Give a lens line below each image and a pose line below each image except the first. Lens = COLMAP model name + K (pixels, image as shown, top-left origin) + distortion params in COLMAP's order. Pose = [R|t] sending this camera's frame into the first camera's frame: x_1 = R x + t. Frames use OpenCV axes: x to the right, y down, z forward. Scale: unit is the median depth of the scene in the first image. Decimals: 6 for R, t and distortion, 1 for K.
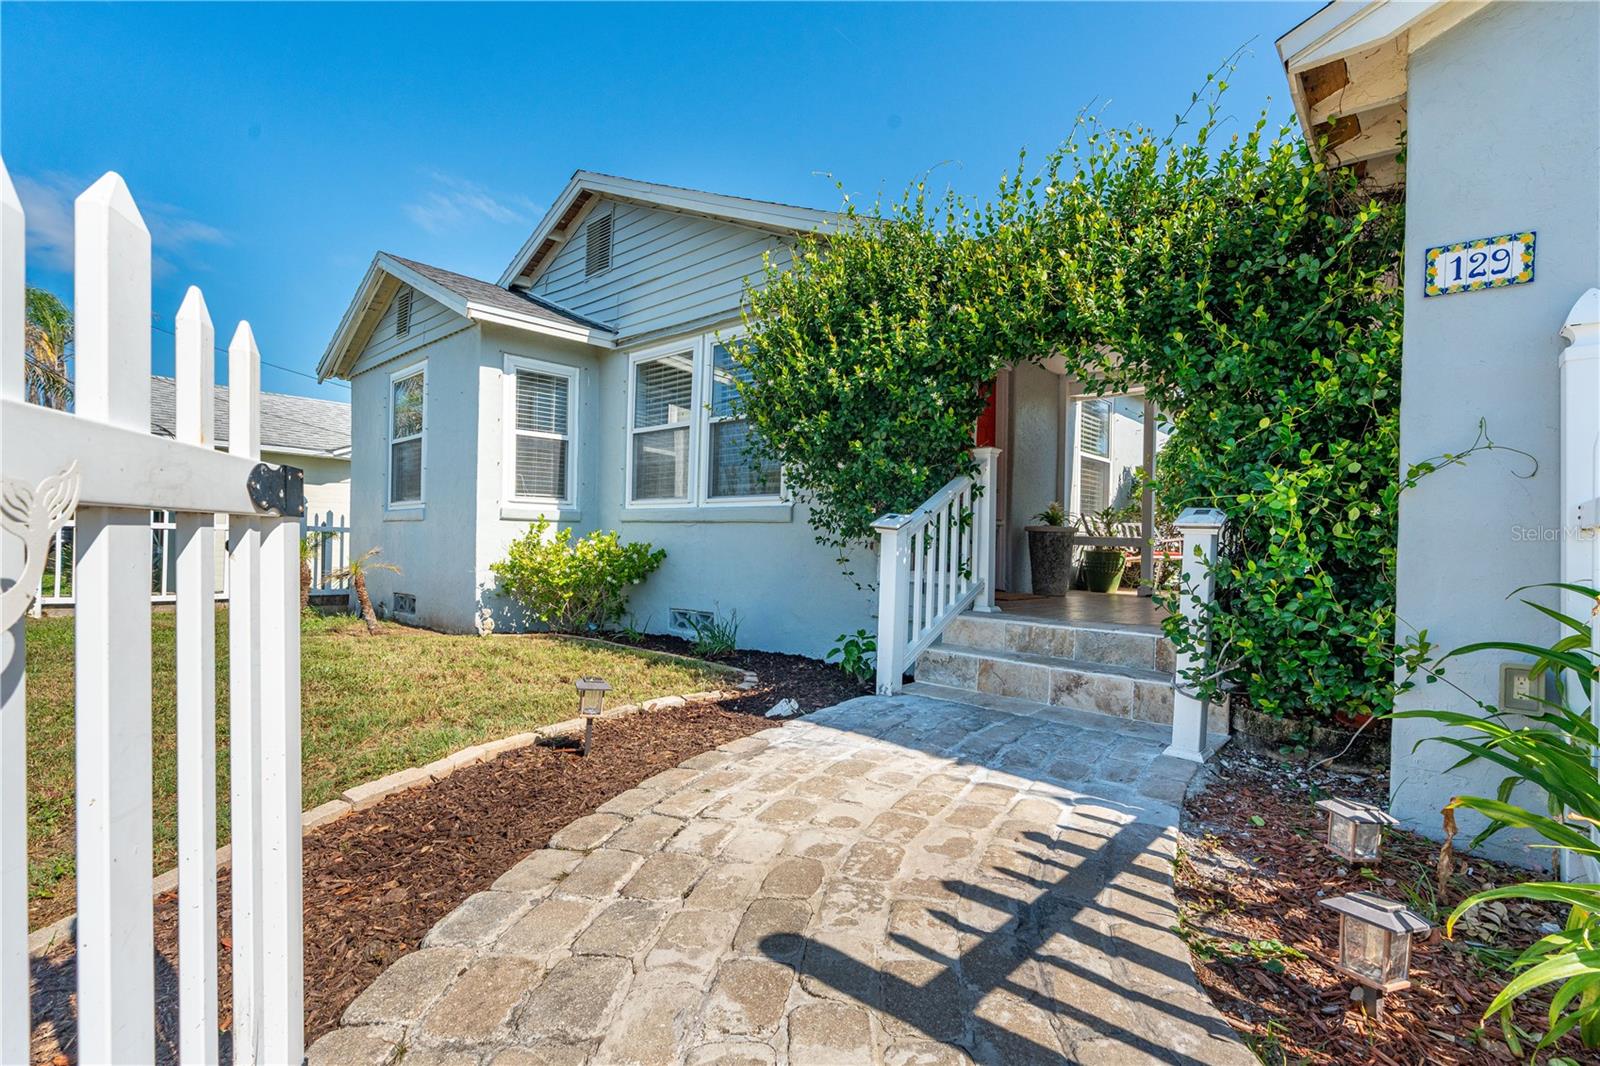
lens RADIAL K [[737.6, 0, 803.8], [0, 737.6, 547.0], [0, 0, 1]] dist [-0.004825, 0.003011]
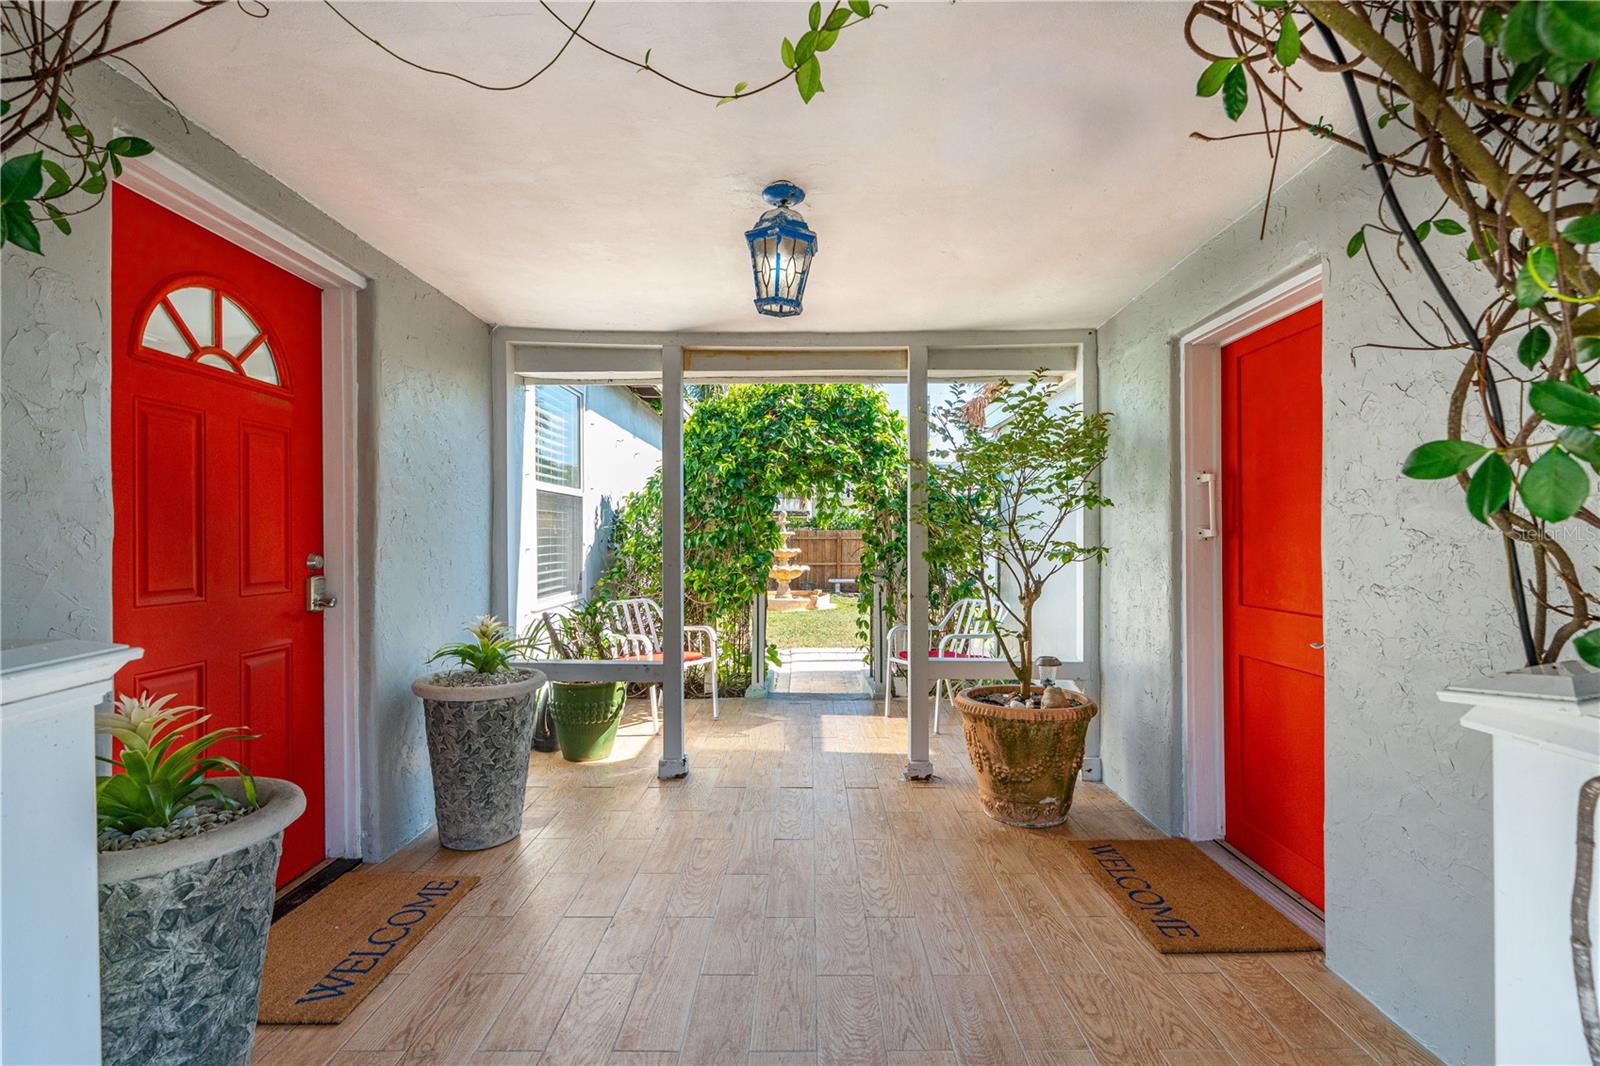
lens RADIAL K [[737.6, 0, 808.7], [0, 737.6, 534.3], [0, 0, 1]] dist [-0.004825, 0.003011]
pose [[0.738774, -0.025649, 0.673465, 0.177759], [0.016893, 0.999666, 0.019541, -0.105997], [-0.673741, -0.003059, 0.738961, 0.519030]]
